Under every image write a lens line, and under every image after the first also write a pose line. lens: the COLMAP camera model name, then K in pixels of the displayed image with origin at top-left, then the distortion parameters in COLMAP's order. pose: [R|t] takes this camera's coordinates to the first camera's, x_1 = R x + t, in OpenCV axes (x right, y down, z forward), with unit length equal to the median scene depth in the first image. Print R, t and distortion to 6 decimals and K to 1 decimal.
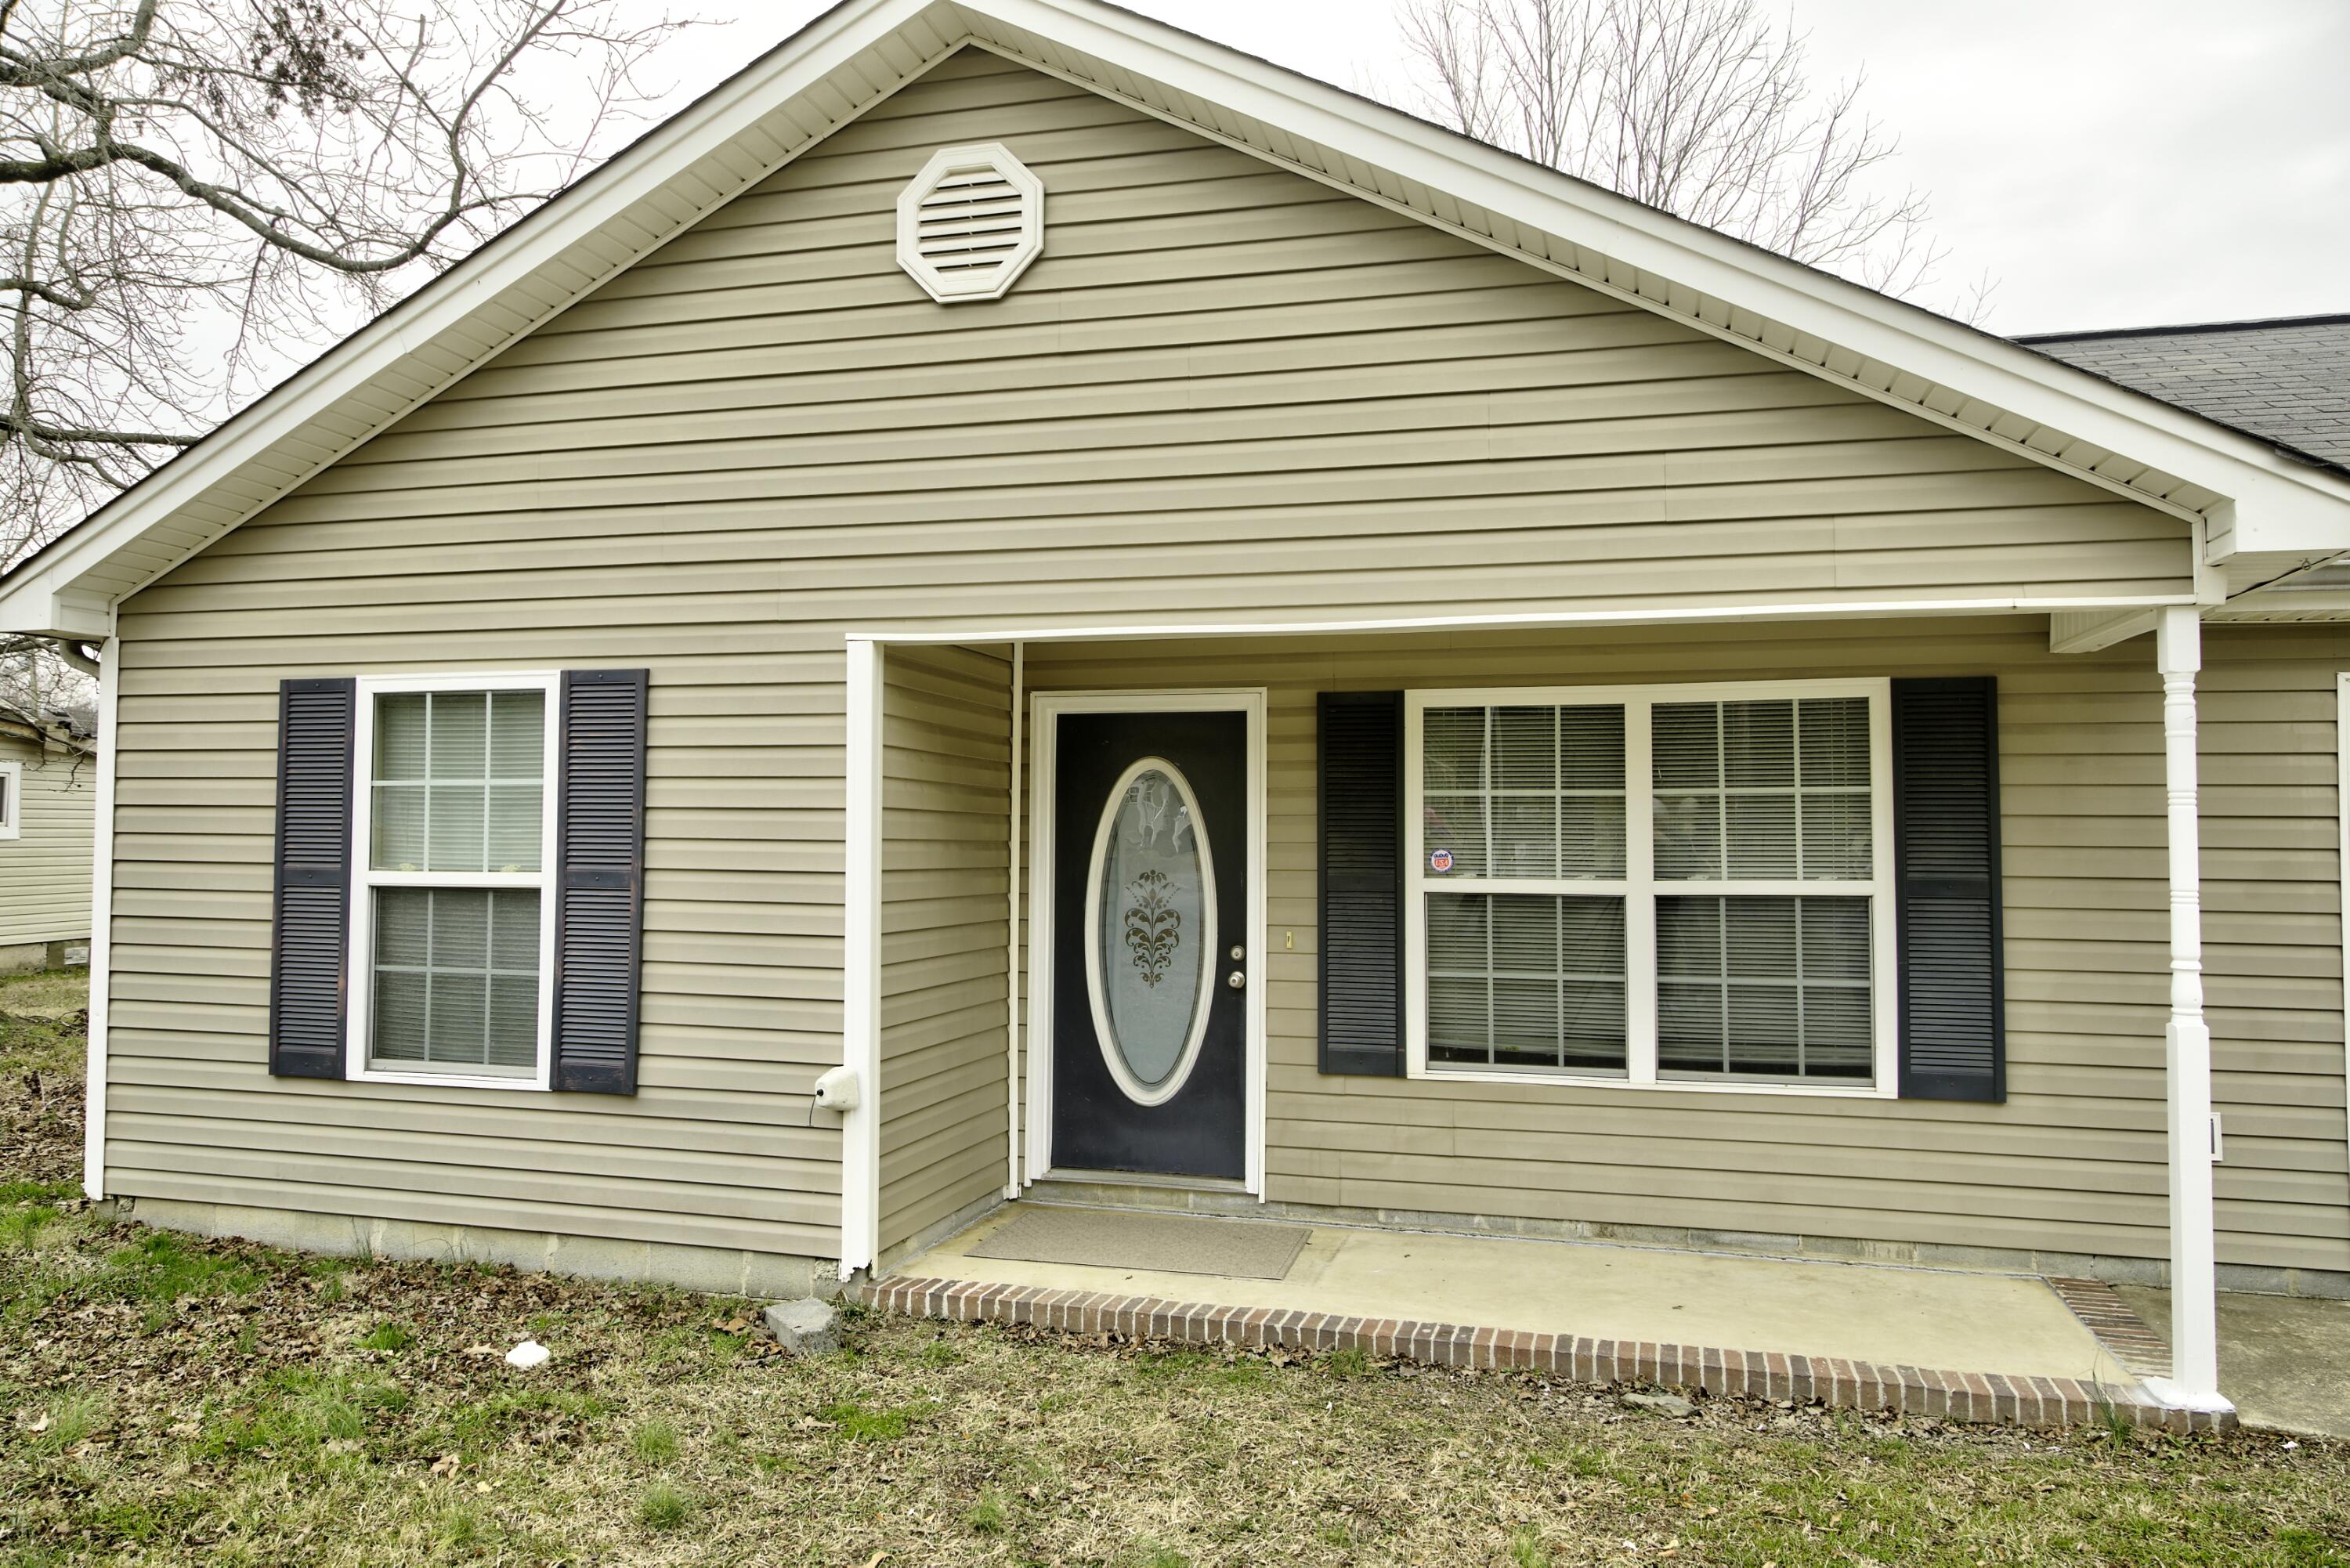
lens RADIAL K [[1626.0, 0, 1184.1], [0, 1626.0, 734.1], [0, 0, 1]] dist [0.006376, -0.007750]
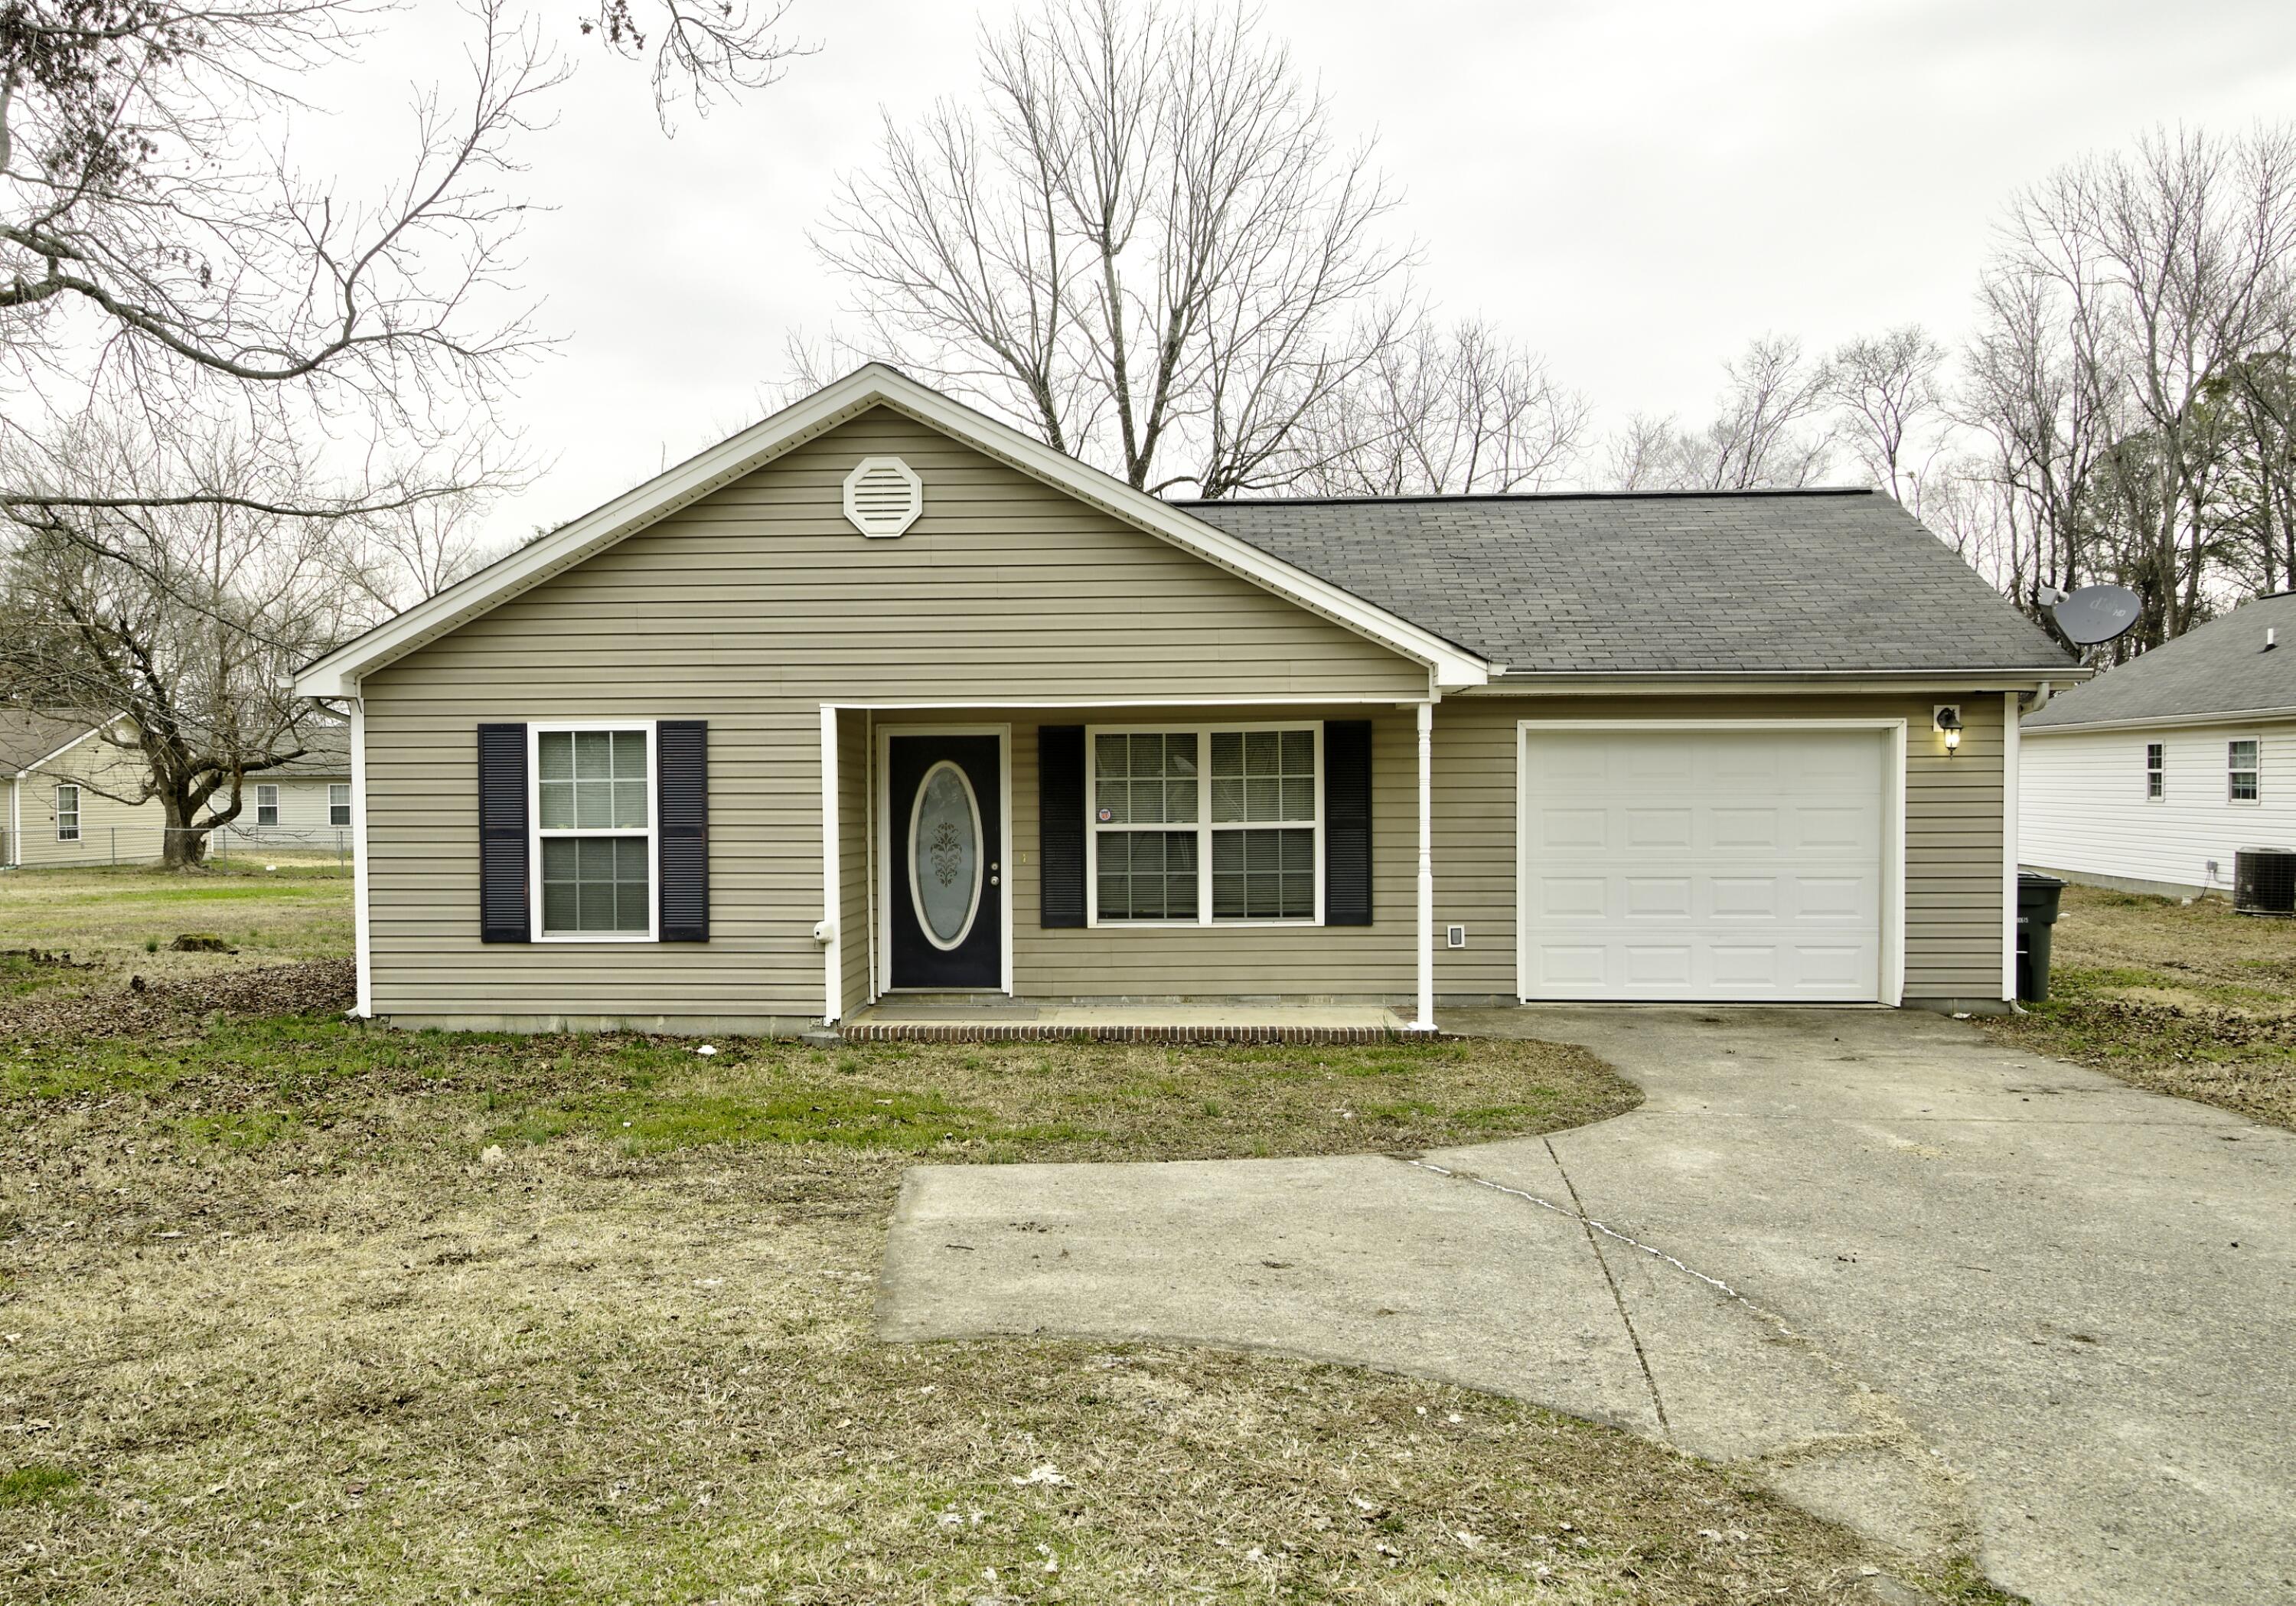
lens RADIAL K [[1627.6, 0, 1145.0], [0, 1627.6, 806.1], [0, 0, 1]] dist [0.008022, 0.000166]
pose [[0.969260, -0.014636, 0.245601, -0.286112], [-0.002129, 0.997693, 0.067858, -0.066768], [-0.246028, -0.066295, 0.966993, -0.926364]]
